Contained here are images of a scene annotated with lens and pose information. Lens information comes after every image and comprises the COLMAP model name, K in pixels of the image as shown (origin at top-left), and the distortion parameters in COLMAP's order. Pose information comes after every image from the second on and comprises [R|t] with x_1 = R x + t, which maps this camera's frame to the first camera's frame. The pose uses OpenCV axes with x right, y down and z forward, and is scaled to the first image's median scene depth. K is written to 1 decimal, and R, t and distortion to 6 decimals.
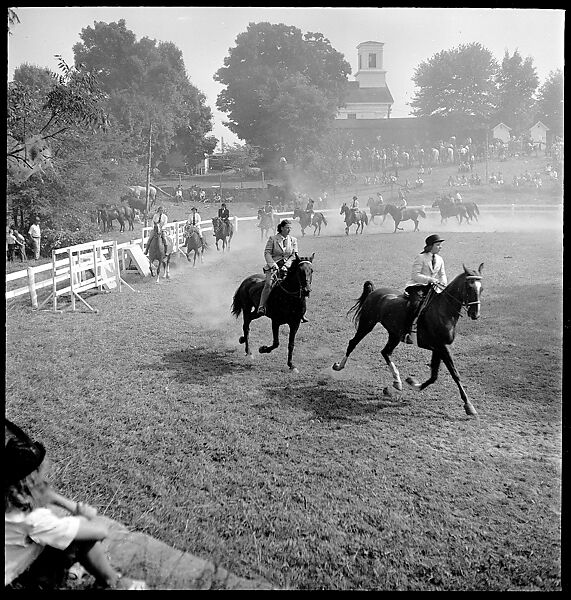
lens RADIAL K [[746.7, 0, 285.5], [0, 746.7, 300.0], [0, 0, 1]] dist [0.008948, -0.030431]
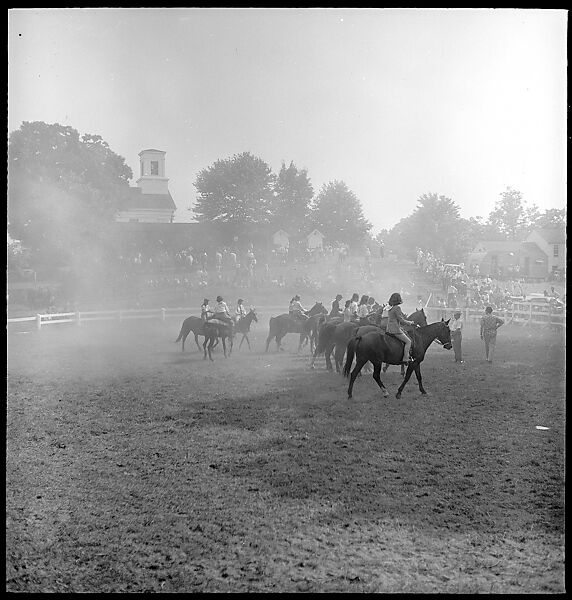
lens RADIAL K [[752.3, 0, 285.0], [0, 752.3, 313.8], [0, 0, 1]] dist [0.020597, -0.124744]
pose [[0.960605, -0.003736, 0.277891, 0.039223], [0.038692, 0.991969, -0.120415, 0.023485], [-0.275209, 0.126423, 0.953036, 0.167228]]
